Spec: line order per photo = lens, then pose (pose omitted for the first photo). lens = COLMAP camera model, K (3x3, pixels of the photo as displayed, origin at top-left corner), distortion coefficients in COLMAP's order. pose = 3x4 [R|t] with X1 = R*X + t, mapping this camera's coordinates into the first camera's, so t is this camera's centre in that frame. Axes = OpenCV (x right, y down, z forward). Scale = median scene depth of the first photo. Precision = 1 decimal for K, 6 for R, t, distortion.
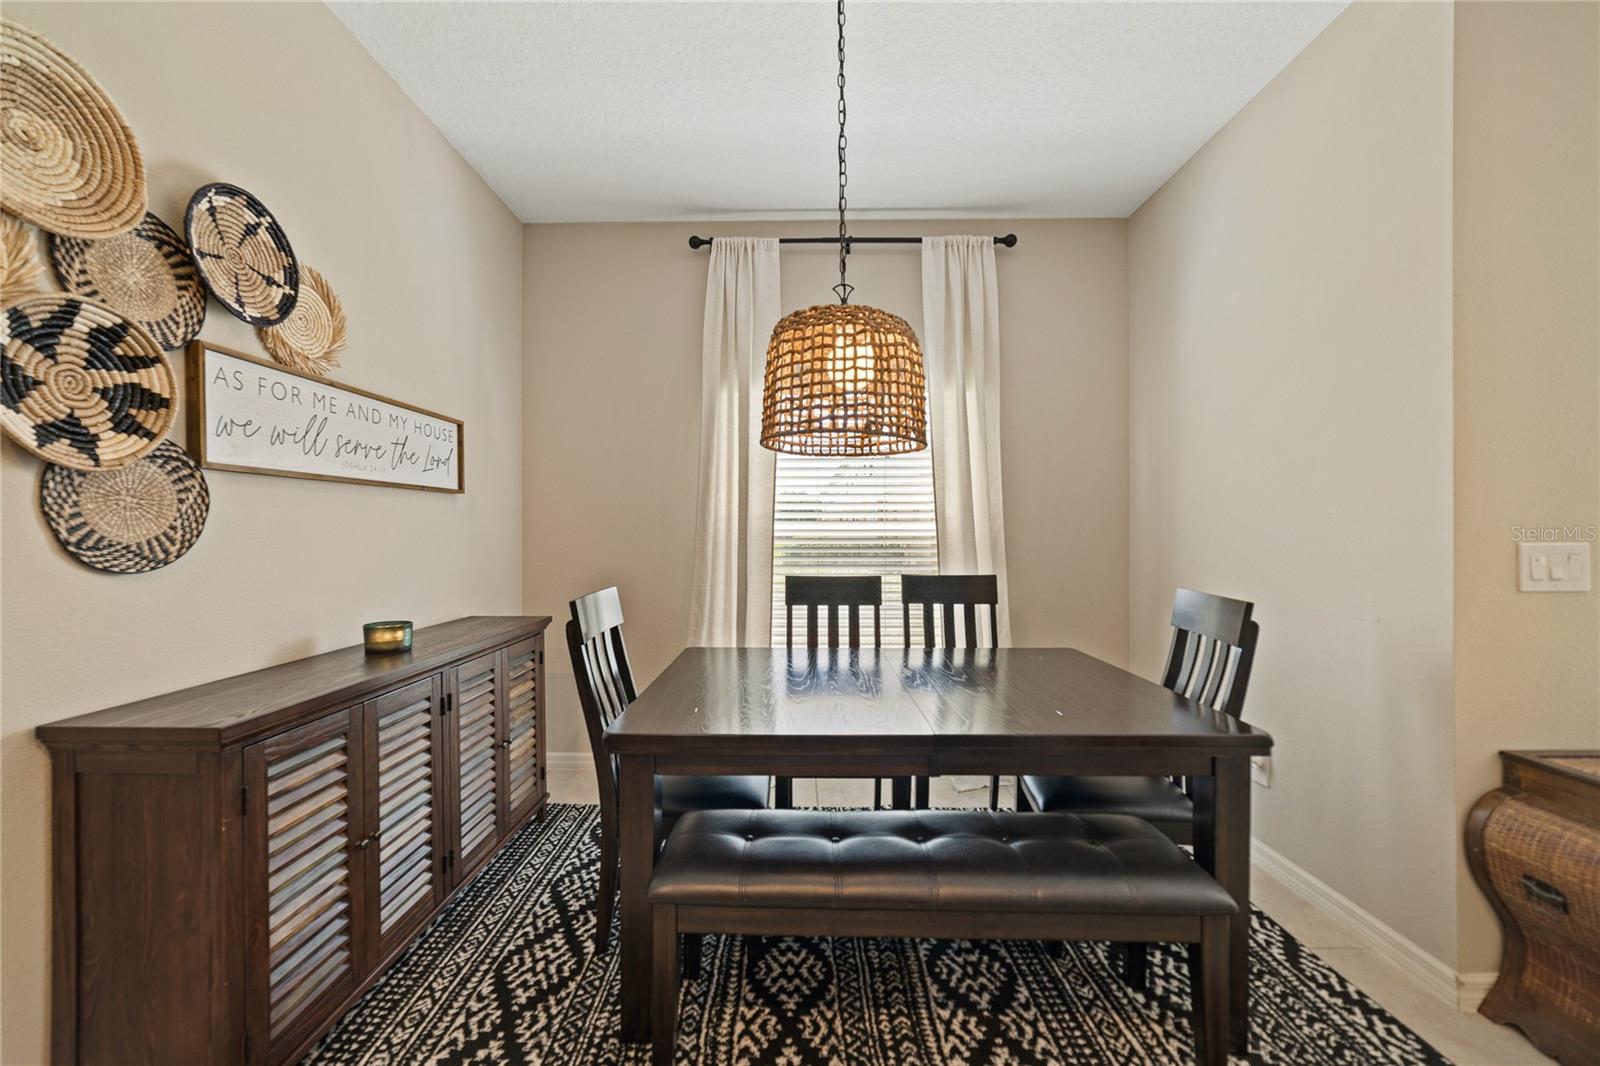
lens RADIAL K [[622.1, 0, 792.6], [0, 622.1, 521.2], [0, 0, 1]] dist [-0.028687, 0.014859]
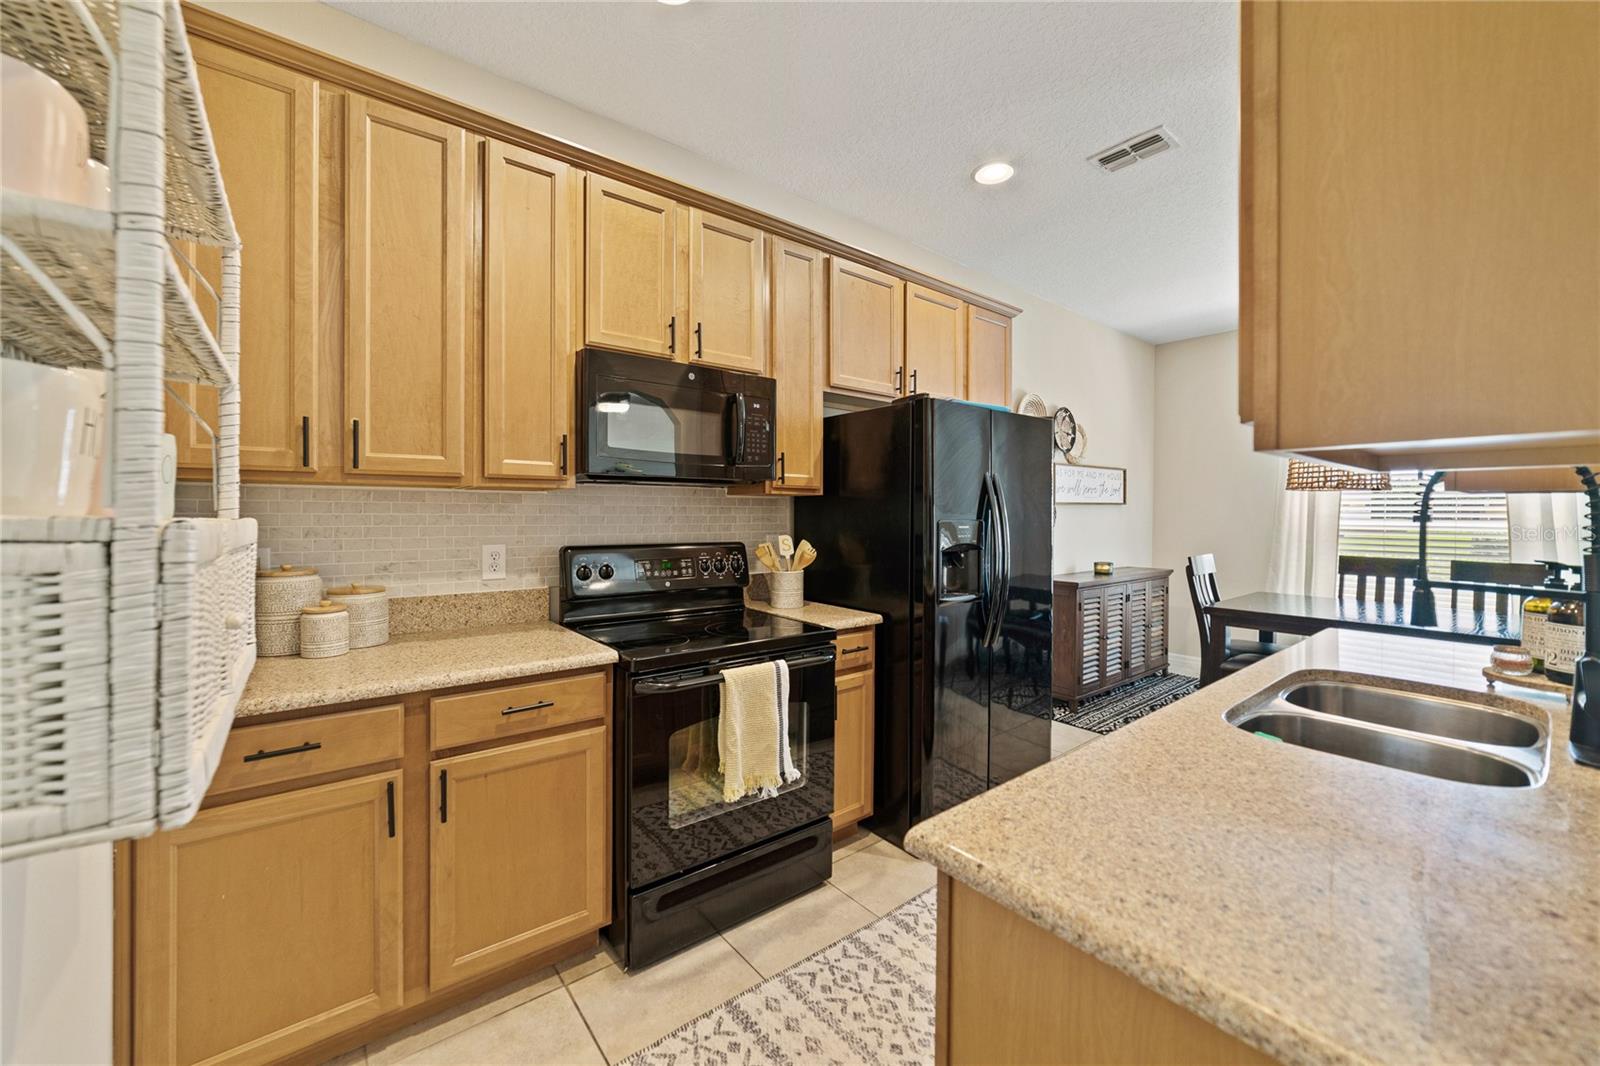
lens RADIAL K [[622.1, 0, 792.6], [0, 622.1, 521.2], [0, 0, 1]] dist [-0.028687, 0.014859]
pose [[0.627279, 0.021032, -0.778510, 0.471424], [0.009476, 0.999355, 0.034633, -0.093478], [0.778737, -0.029102, 0.626675, -1.487007]]
